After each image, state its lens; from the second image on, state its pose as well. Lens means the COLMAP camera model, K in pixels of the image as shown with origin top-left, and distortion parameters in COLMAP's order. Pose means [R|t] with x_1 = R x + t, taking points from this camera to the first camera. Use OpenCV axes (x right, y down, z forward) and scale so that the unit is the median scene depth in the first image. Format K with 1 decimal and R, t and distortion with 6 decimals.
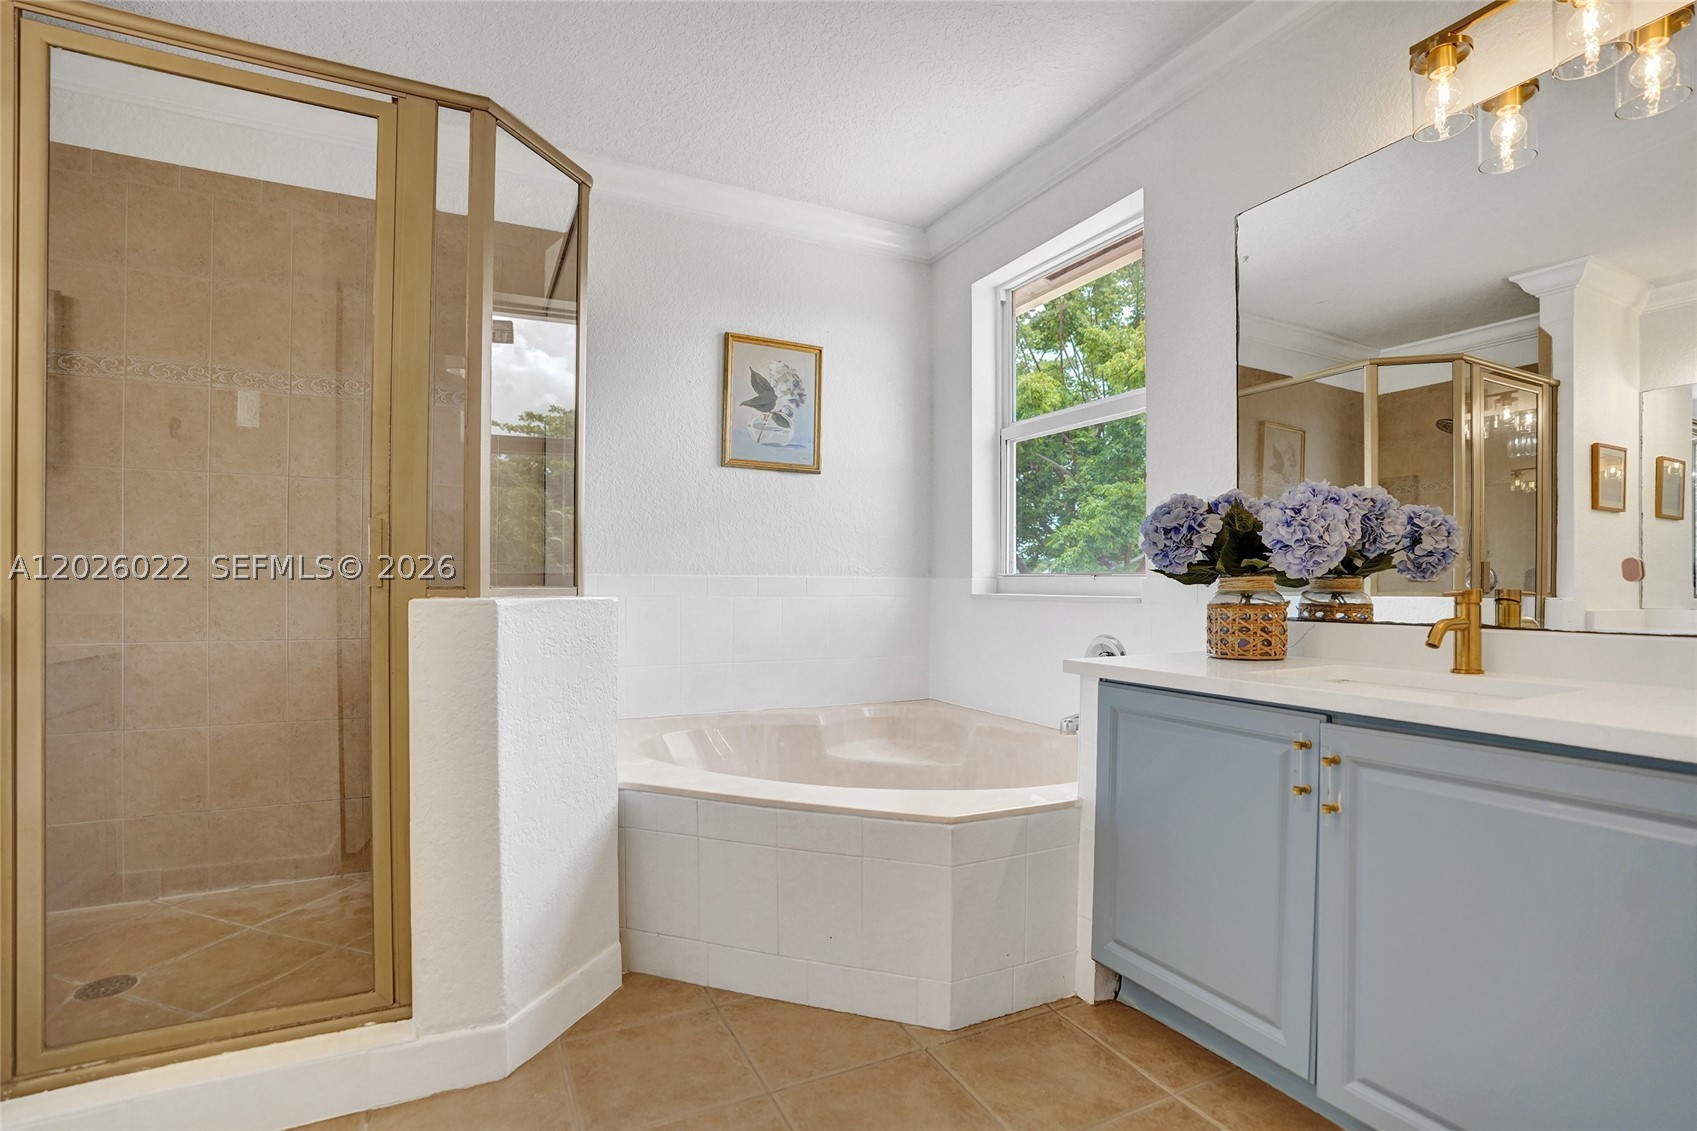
lens RADIAL K [[811.6, 0, 851.8], [0, 811.6, 578.8], [0, 0, 1]] dist [-0.058120, 0.021373]
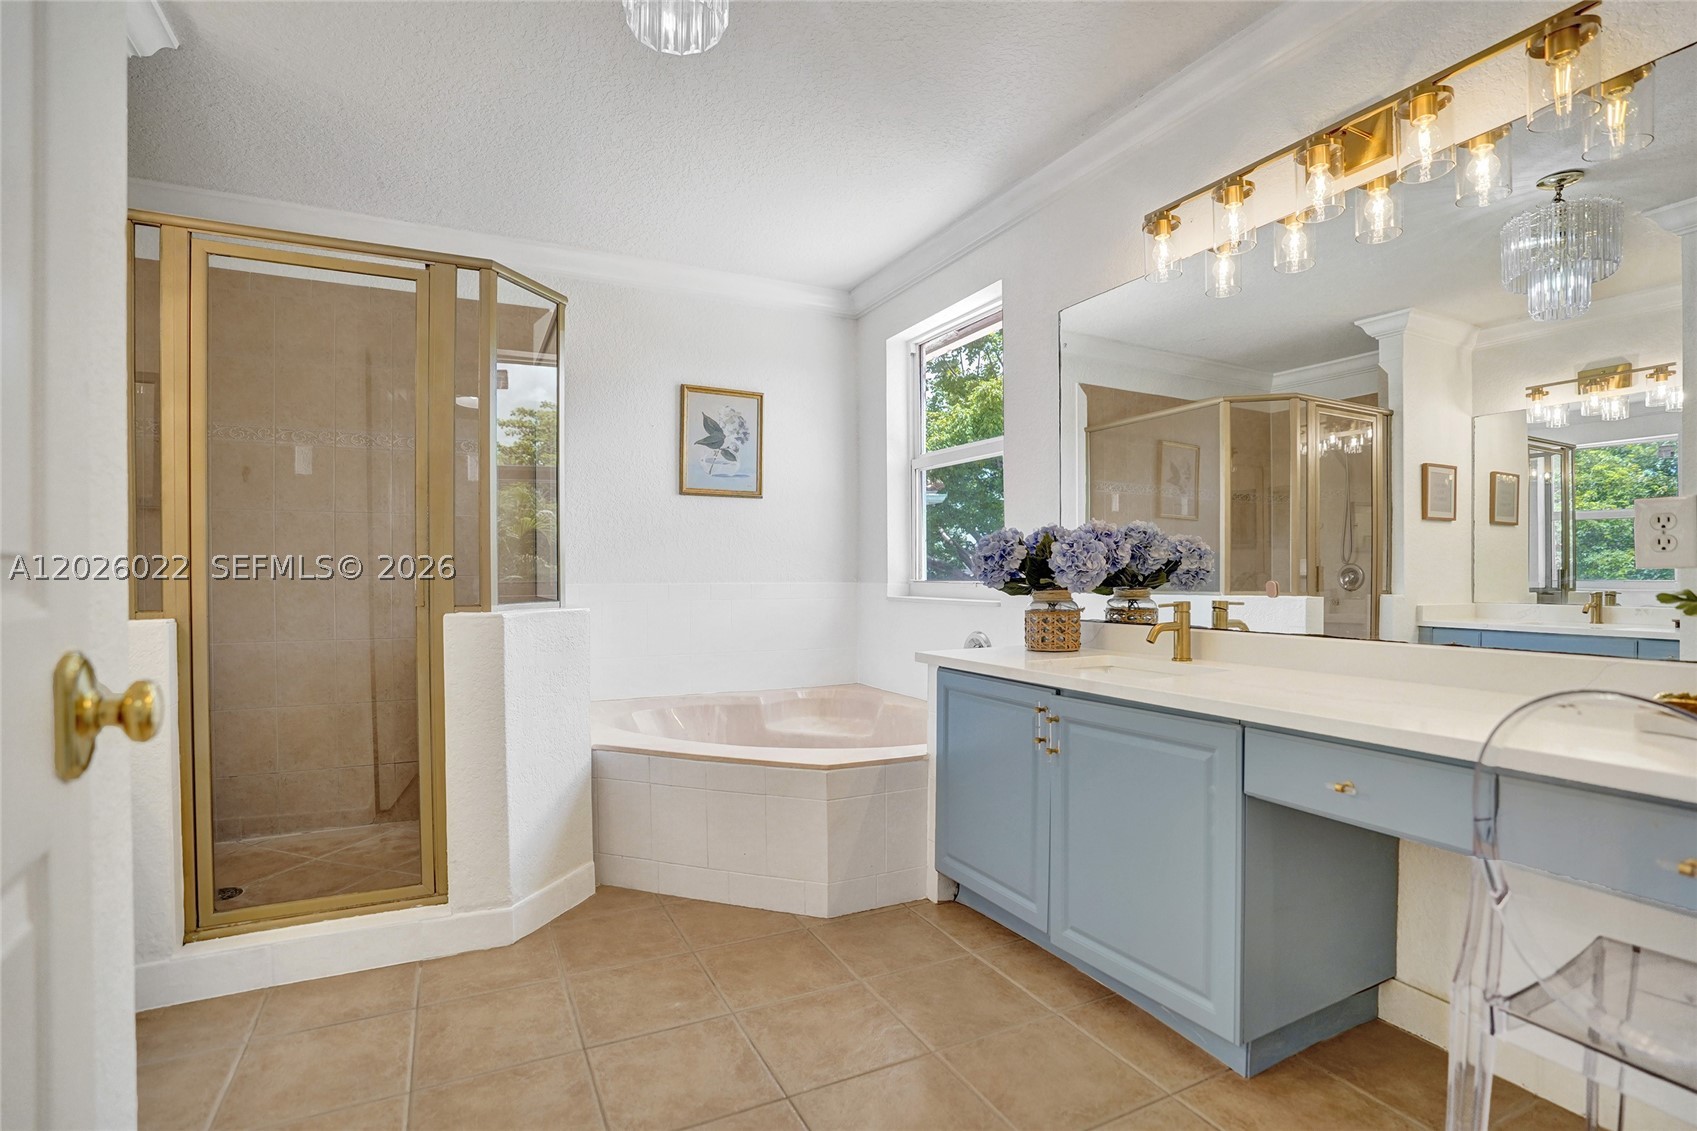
lens RADIAL K [[811.6, 0, 842.3], [0, 811.6, 573.8], [0, 0, 1]] dist [-0.058120, 0.021373]
pose [[0.999966, -0.007822, -0.002592, 0.124338], [0.007842, 0.999937, 0.007975, -0.037881], [0.002530, -0.007995, 0.999965, -0.319670]]
